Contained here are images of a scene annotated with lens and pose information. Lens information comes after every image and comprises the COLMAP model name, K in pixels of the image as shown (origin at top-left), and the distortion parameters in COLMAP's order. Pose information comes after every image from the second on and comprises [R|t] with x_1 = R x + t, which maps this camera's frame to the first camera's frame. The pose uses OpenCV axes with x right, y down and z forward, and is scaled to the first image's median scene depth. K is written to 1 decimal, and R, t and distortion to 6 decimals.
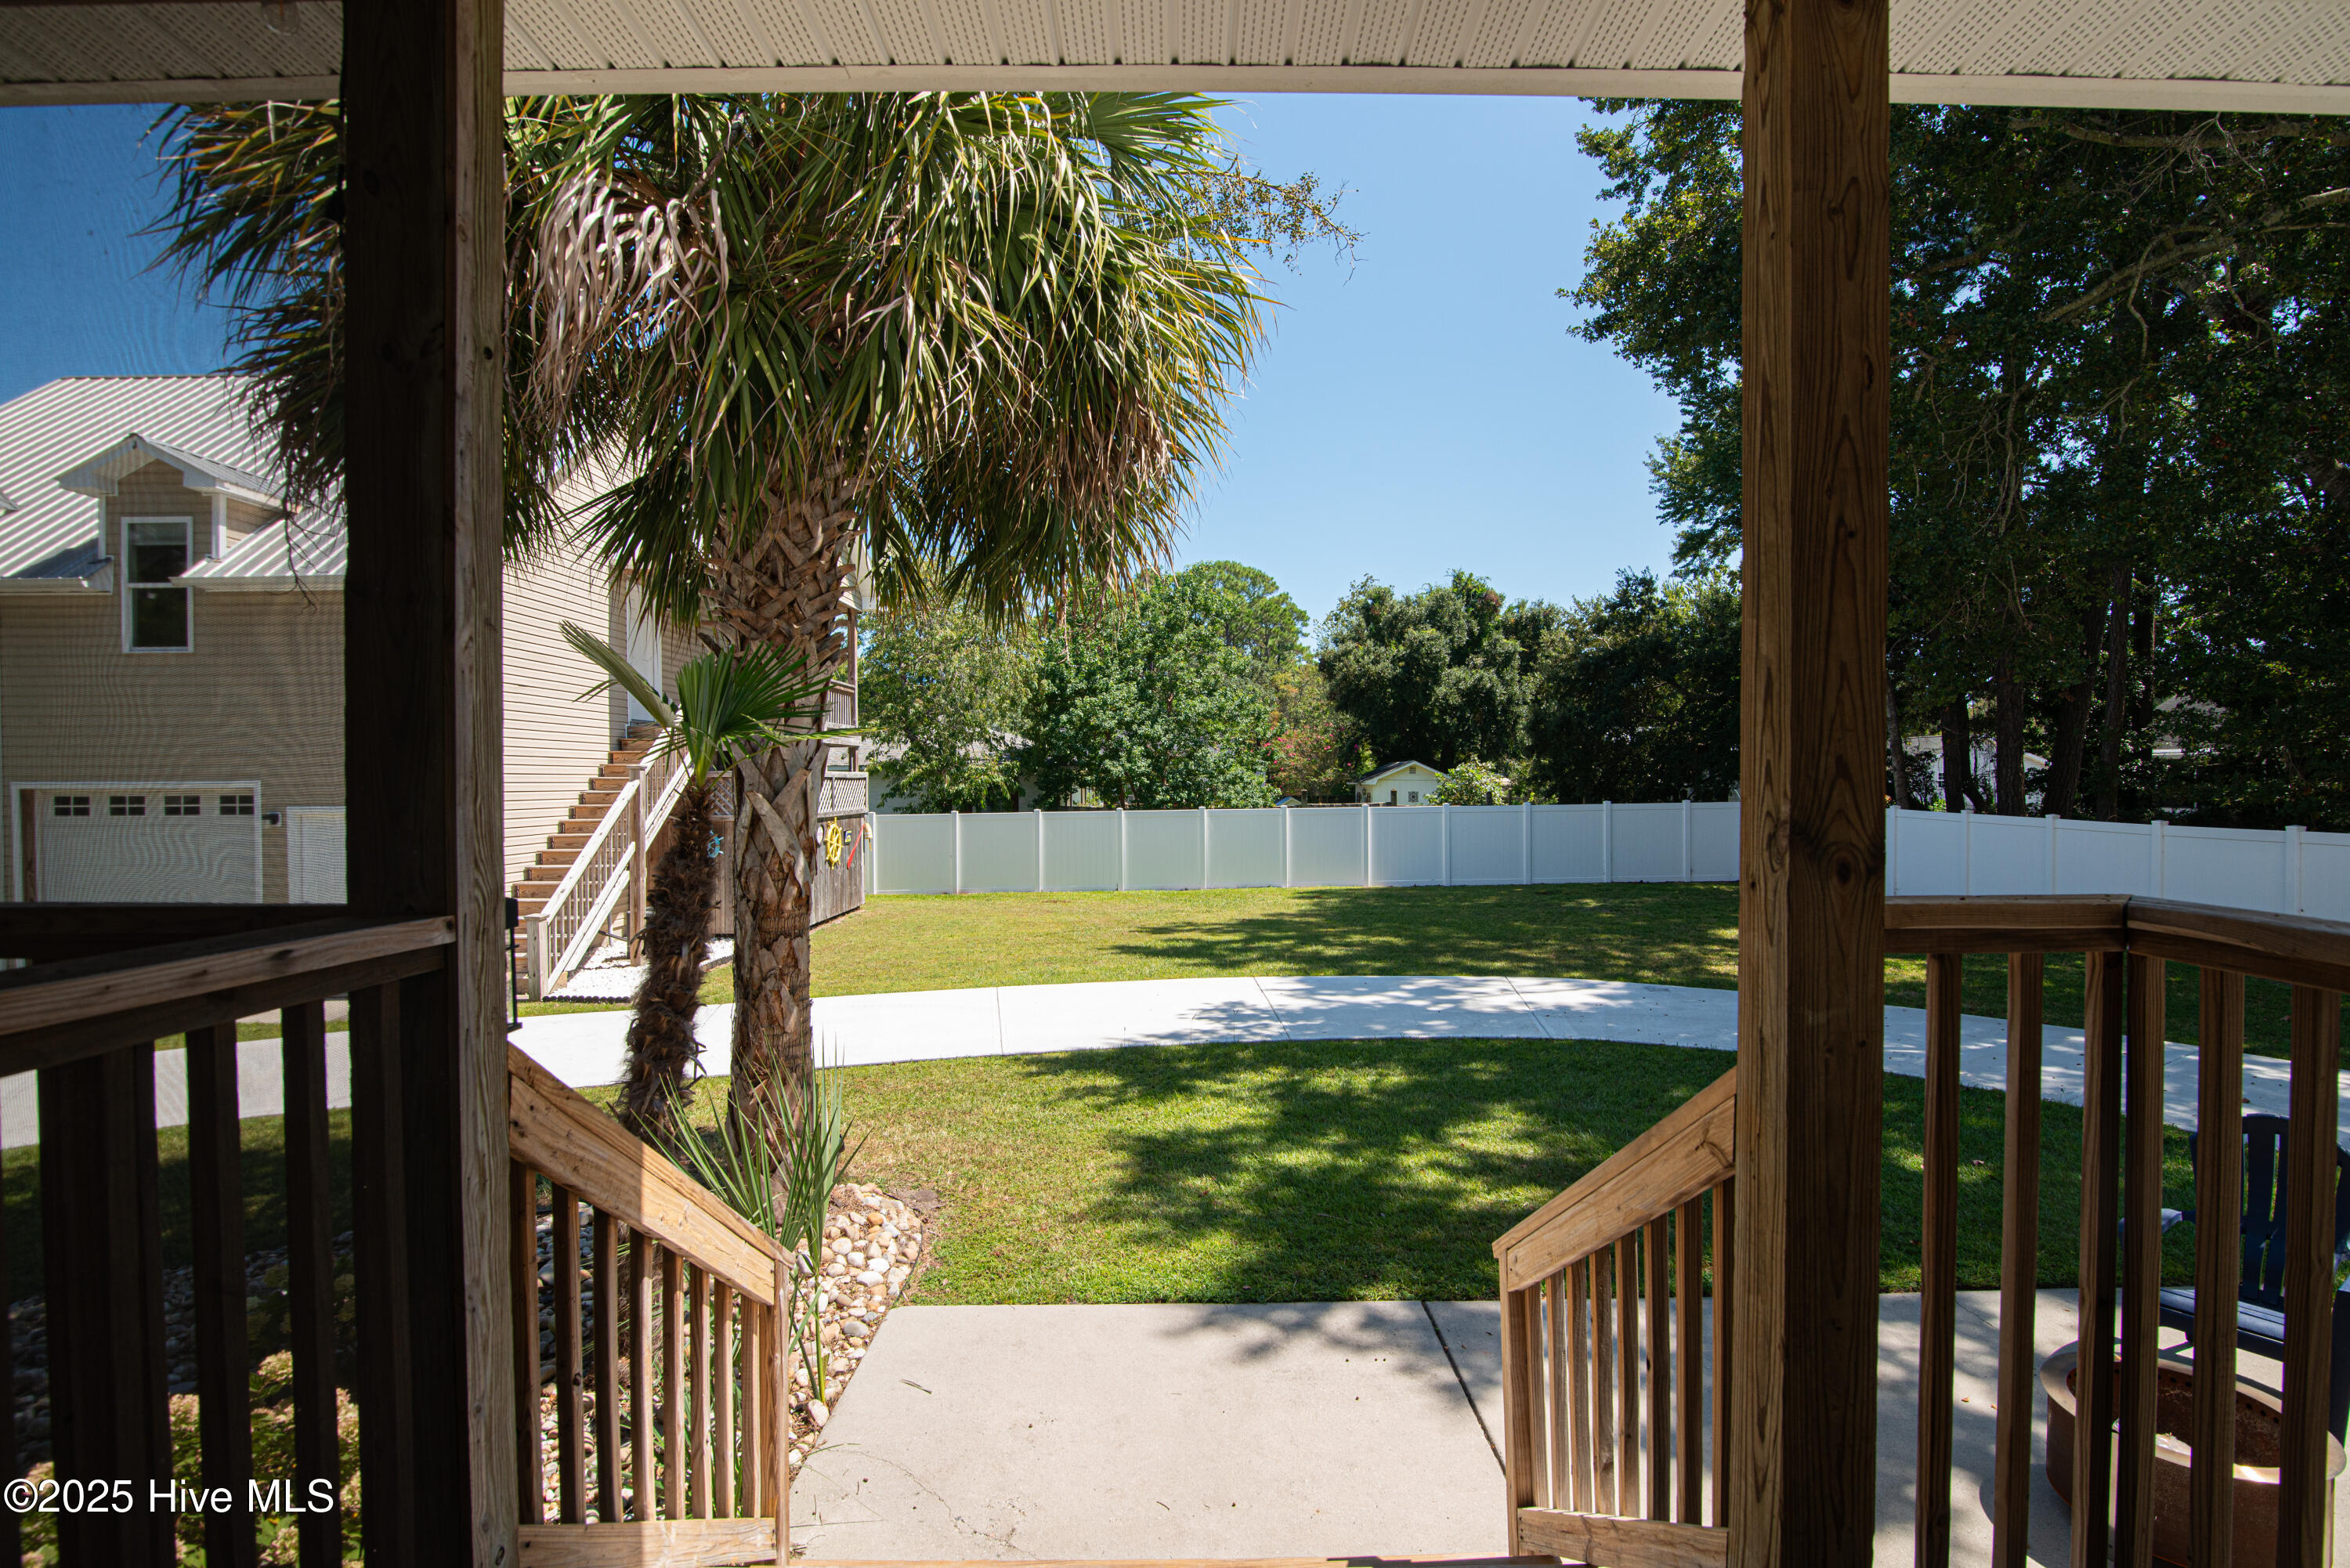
lens RADIAL K [[1074.9, 0, 1175.0], [0, 1074.9, 784.0], [0, 0, 1]] dist [-0.001735, -0.000236]
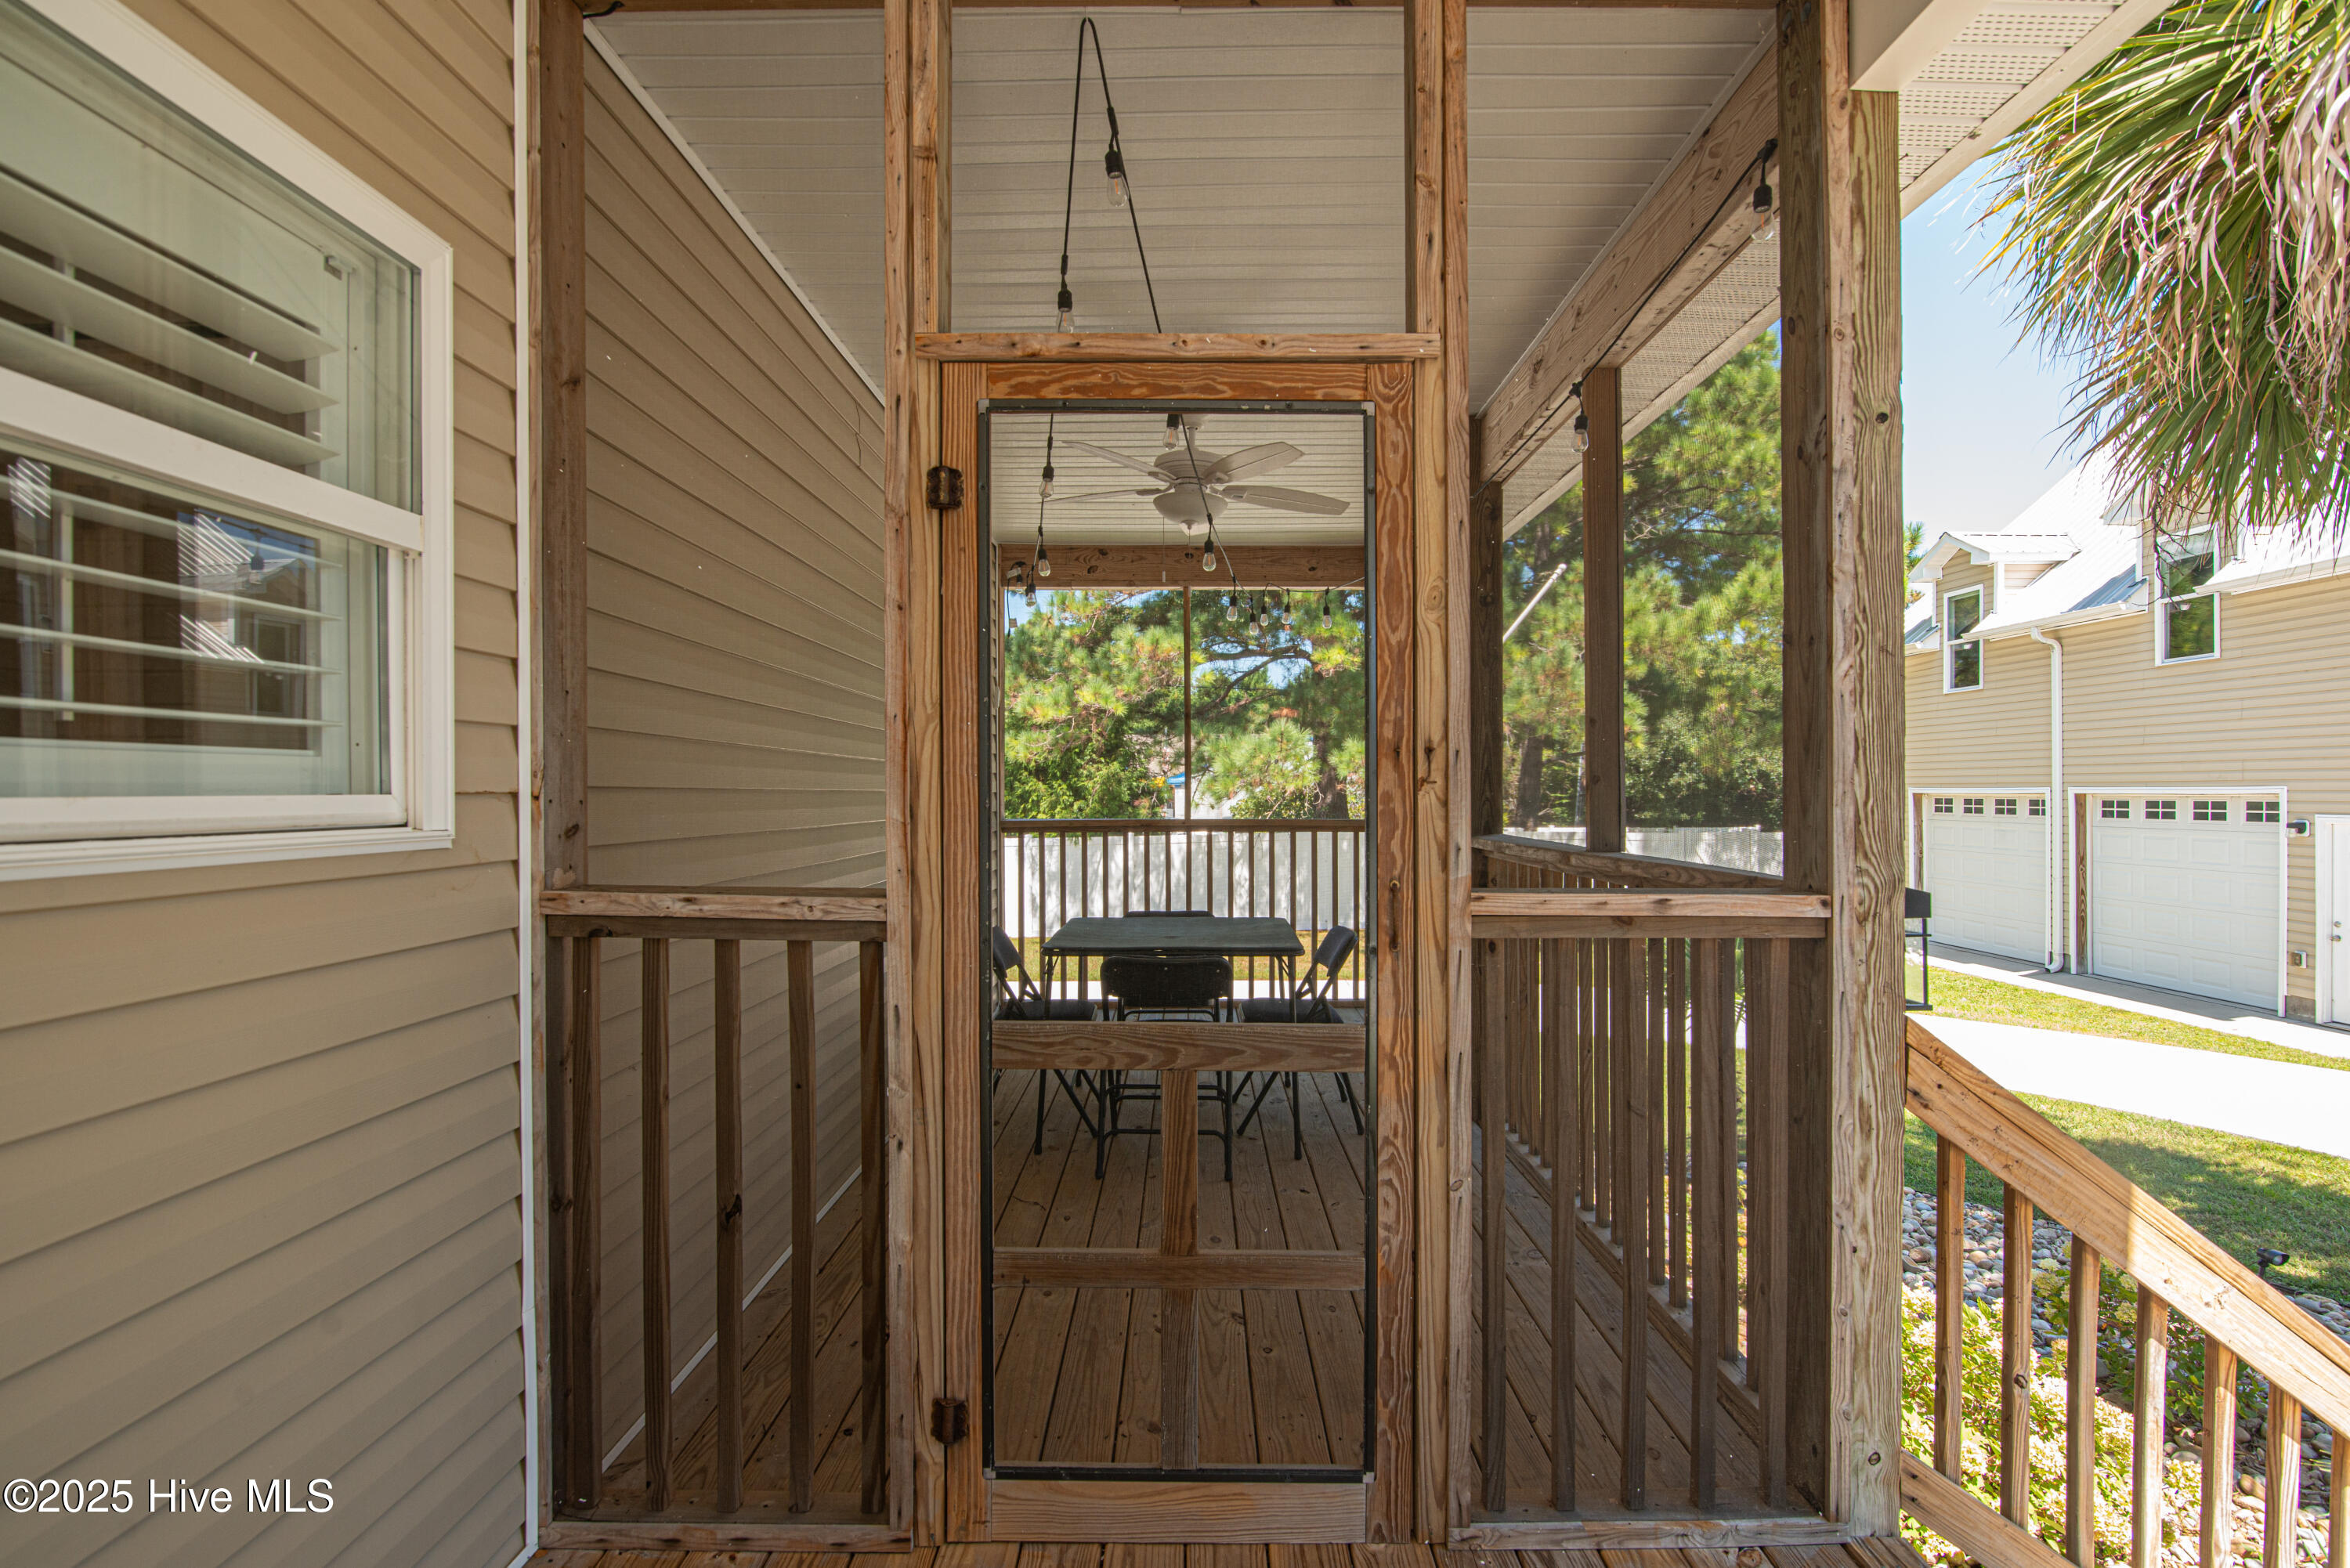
lens RADIAL K [[1074.9, 0, 1175.0], [0, 1074.9, 784.0], [0, 0, 1]] dist [-0.001735, -0.000236]
pose [[-0.014289, -0.001267, -0.999897, 0.096035], [-0.004083, 0.999991, -0.001209, -0.000079], [0.999890, 0.004065, -0.014294, 0.045955]]
